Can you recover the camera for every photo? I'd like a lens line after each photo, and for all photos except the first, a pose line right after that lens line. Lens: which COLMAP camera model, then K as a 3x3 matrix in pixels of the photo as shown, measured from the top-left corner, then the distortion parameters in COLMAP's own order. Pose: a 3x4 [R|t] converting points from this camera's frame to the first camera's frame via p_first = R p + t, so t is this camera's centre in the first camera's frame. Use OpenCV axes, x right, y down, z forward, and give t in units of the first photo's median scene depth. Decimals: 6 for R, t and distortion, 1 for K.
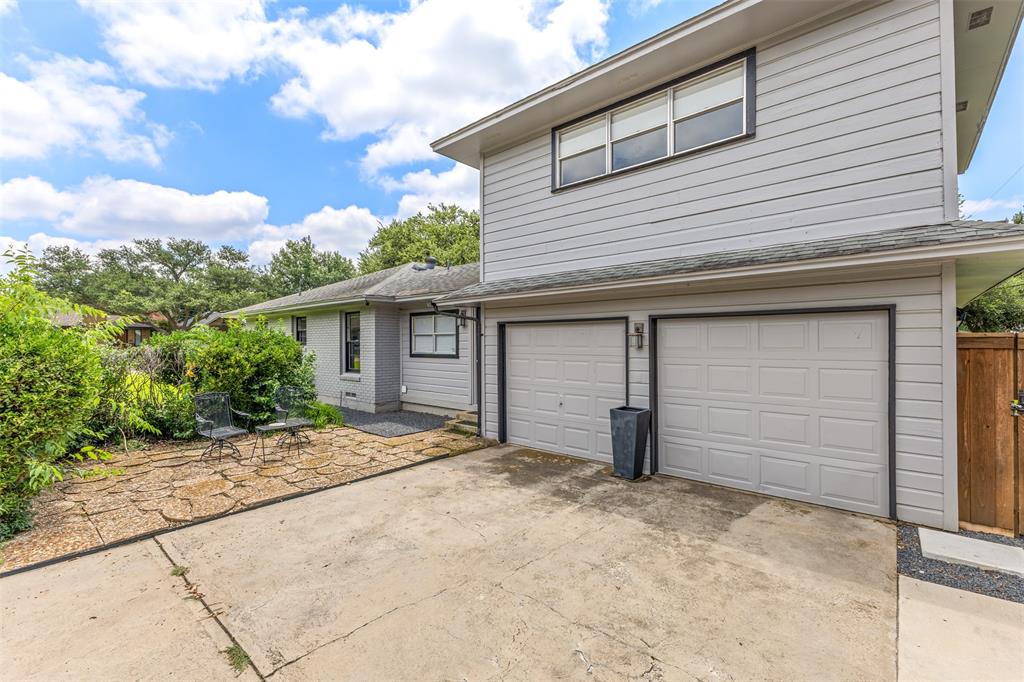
lens RADIAL K [[447.9, 0, 512.0], [0, 447.9, 341.0], [0, 0, 1]] dist [0.015232, 0.000185]
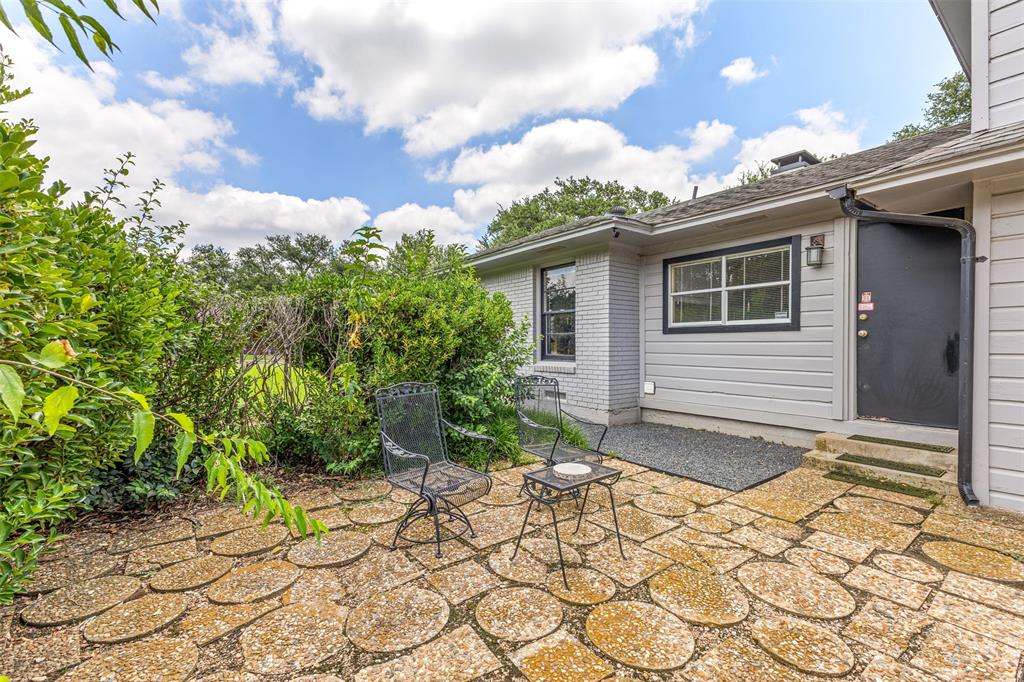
lens RADIAL K [[446.3, 0, 508.0], [0, 446.3, 345.2], [0, 0, 1]] dist [0.011353, -0.000025]
pose [[0.979261, 0.001112, -0.202600, -0.361111], [-0.000059, 0.999986, 0.005200, 0.056532], [0.202603, -0.005080, 0.979248, 0.445576]]
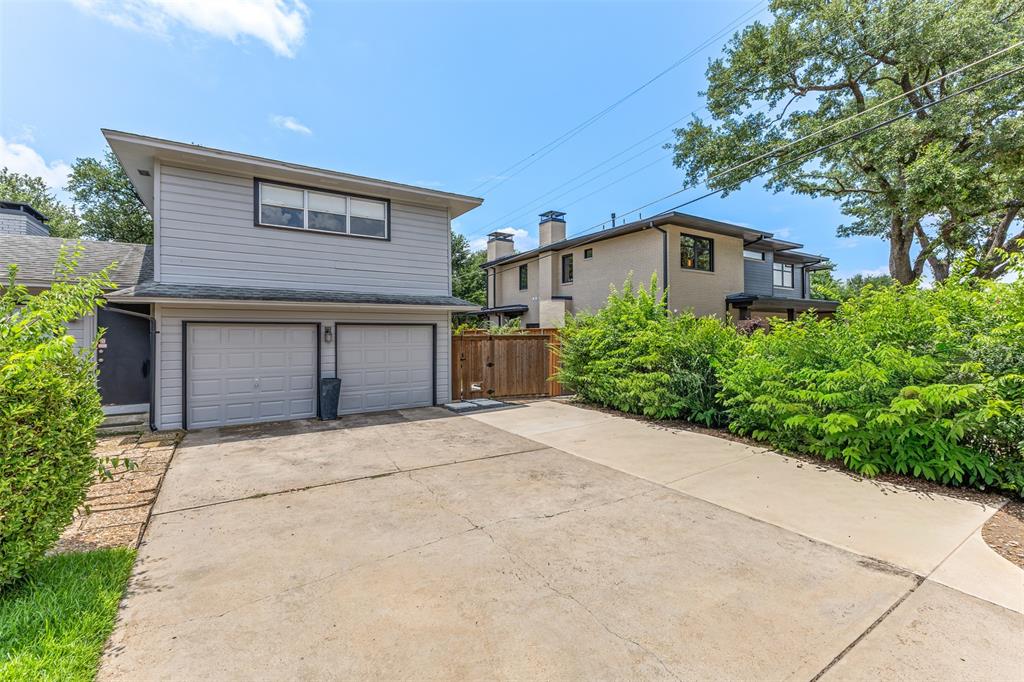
lens RADIAL K [[447.9, 0, 512.0], [0, 447.9, 341.0], [0, 0, 1]] dist [0.015232, 0.000185]
pose [[0.271697, -0.008169, 0.962348, -0.755659], [0.002111, 0.999967, 0.007893, 0.000124], [-0.962380, -0.000113, 0.271705, -0.070746]]
